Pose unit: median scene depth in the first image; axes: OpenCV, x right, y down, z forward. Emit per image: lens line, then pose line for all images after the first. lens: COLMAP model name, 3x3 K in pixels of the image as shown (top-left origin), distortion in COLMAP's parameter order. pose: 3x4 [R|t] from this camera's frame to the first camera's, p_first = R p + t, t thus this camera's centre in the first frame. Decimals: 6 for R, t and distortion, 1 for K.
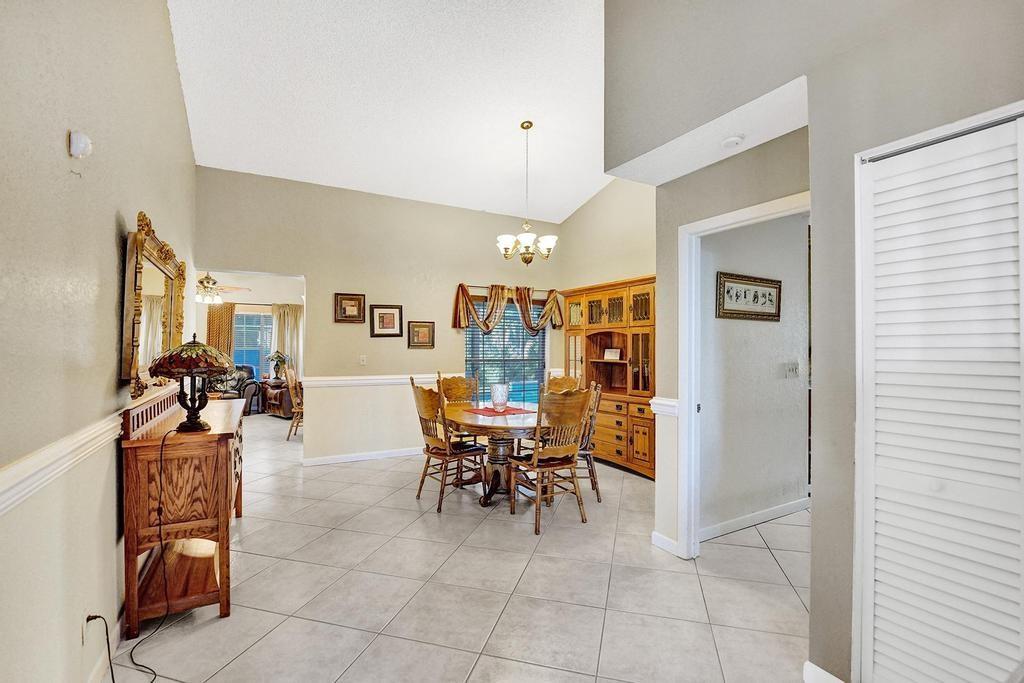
lens RADIAL K [[460.1, 0, 512.0], [0, 460.1, 341.5], [0, 0, 1]] dist [-0.013137, 0.000102]
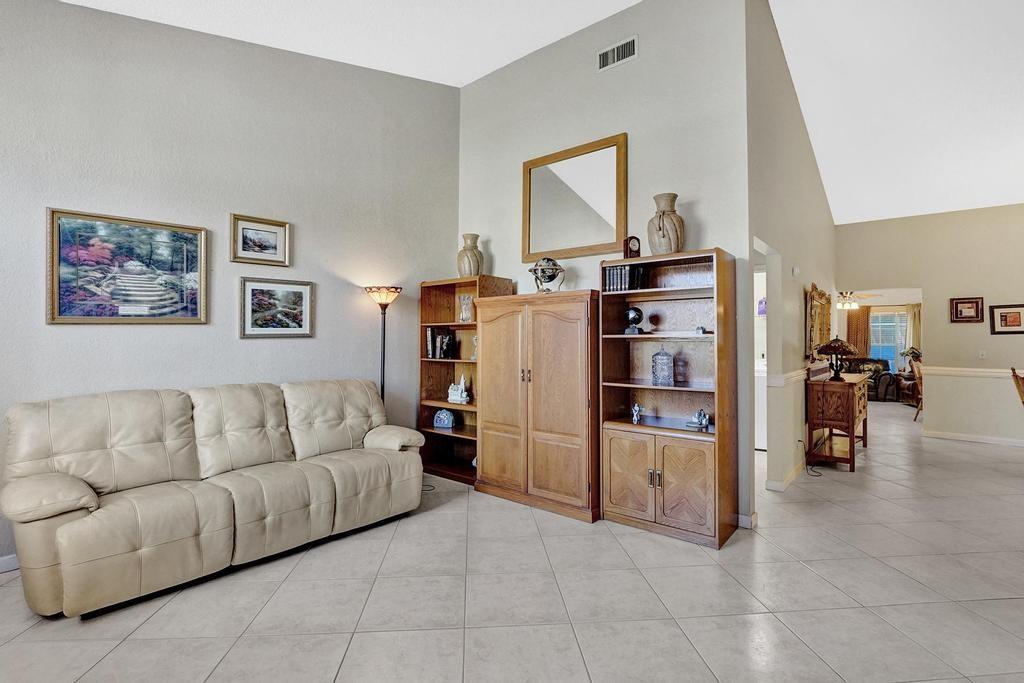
lens RADIAL K [[472.7, 0, 506.3], [0, 472.7, 327.7], [0, 0, 1]] dist [-0.024453, -0.000243]
pose [[0.340703, -0.021802, -0.939918, 0.340624], [0.000778, 0.999737, -0.022907, -0.001307], [0.940171, 0.007073, 0.340630, -0.490660]]
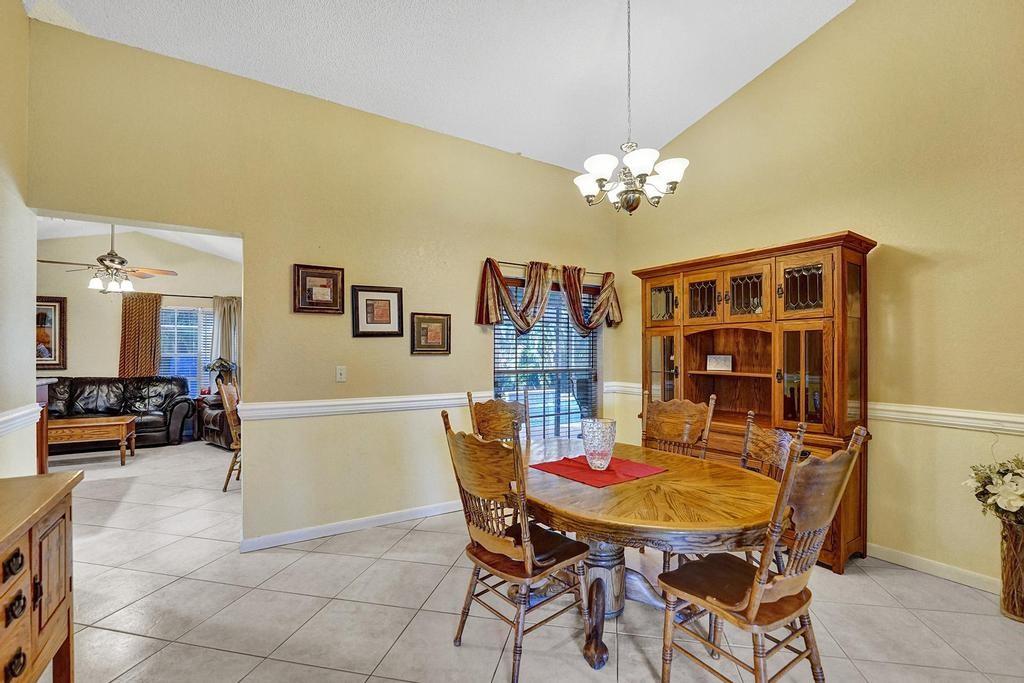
lens RADIAL K [[461.0, 0, 517.1], [0, 461.0, 349.2], [0, 0, 1]] dist [-0.015244, -0.000260]
pose [[0.997322, 0.000151, 0.073136, -0.127397], [-0.000533, 0.999986, 0.005205, 0.003934], [-0.073134, -0.005230, 0.997308, 0.349789]]
